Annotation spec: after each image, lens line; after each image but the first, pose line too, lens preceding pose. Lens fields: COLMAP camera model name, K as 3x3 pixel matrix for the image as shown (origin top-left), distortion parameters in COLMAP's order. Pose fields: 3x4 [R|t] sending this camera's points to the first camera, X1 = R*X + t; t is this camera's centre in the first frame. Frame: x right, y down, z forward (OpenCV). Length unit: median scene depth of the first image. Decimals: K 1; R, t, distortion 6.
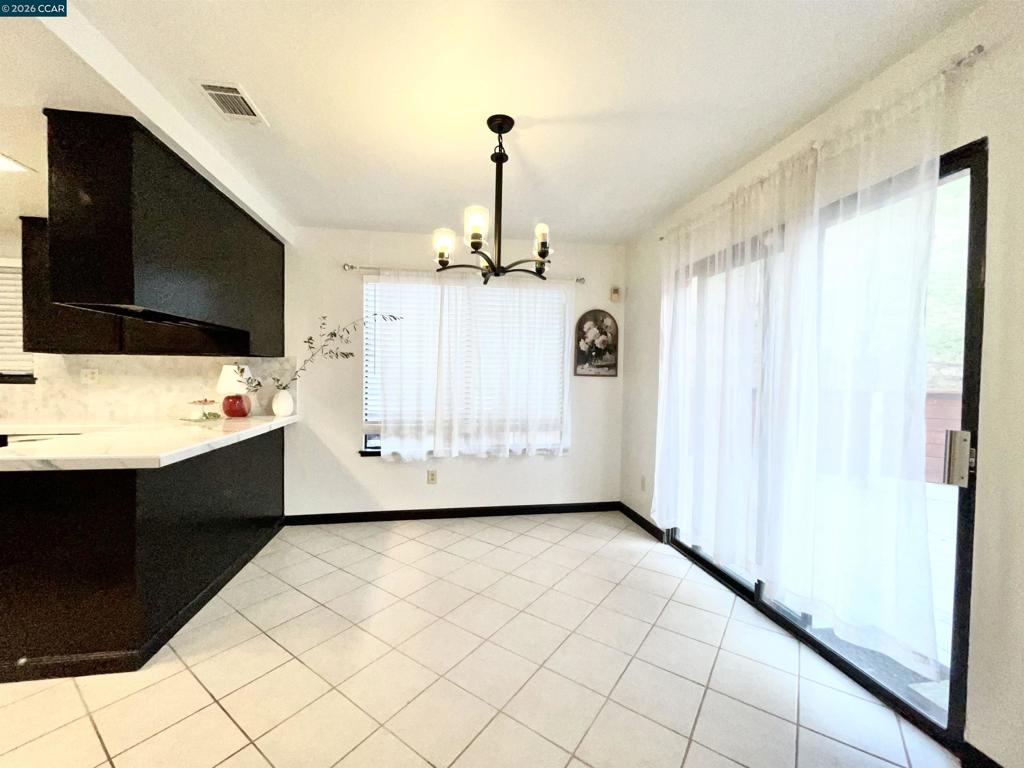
lens RADIAL K [[413.0, 0, 511.0], [0, 413.0, 383.9], [0, 0, 1]] dist [0.001367, -0.000913]
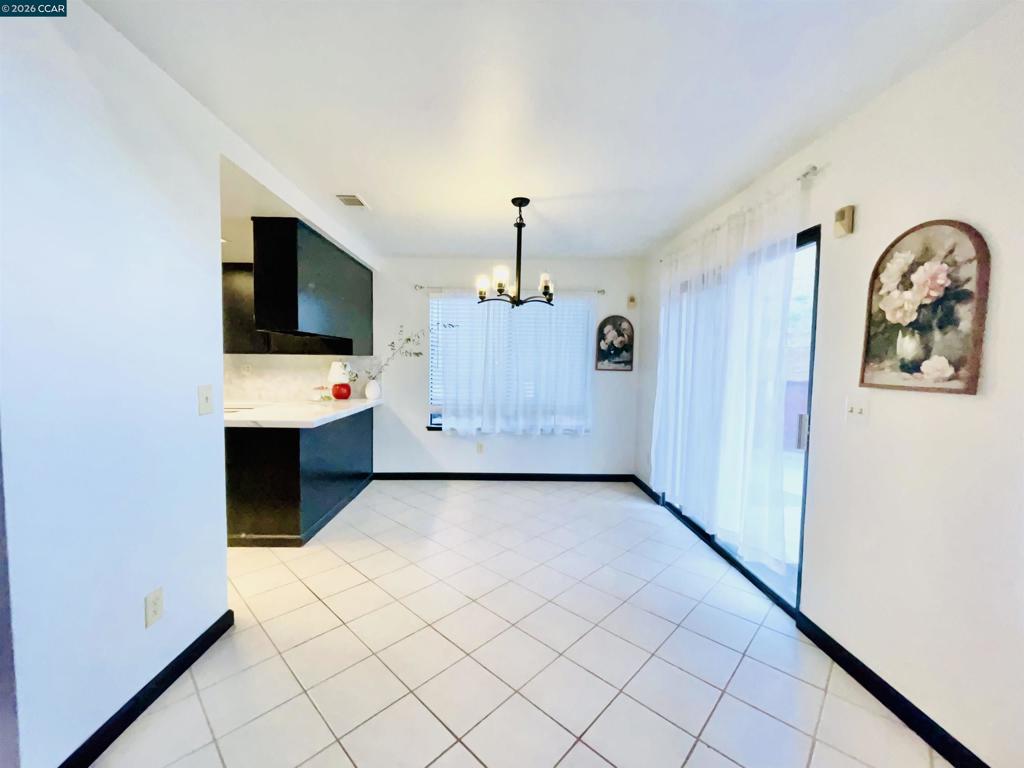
lens RADIAL K [[413.0, 0, 512.8], [0, 413.0, 385.9], [0, 0, 1]] dist [0.001367, -0.000913]
pose [[0.990171, 0.011717, -0.139369, 0.098935], [-0.006975, 0.999382, 0.034464, -0.016732], [0.139686, -0.033153, 0.989641, -0.295106]]
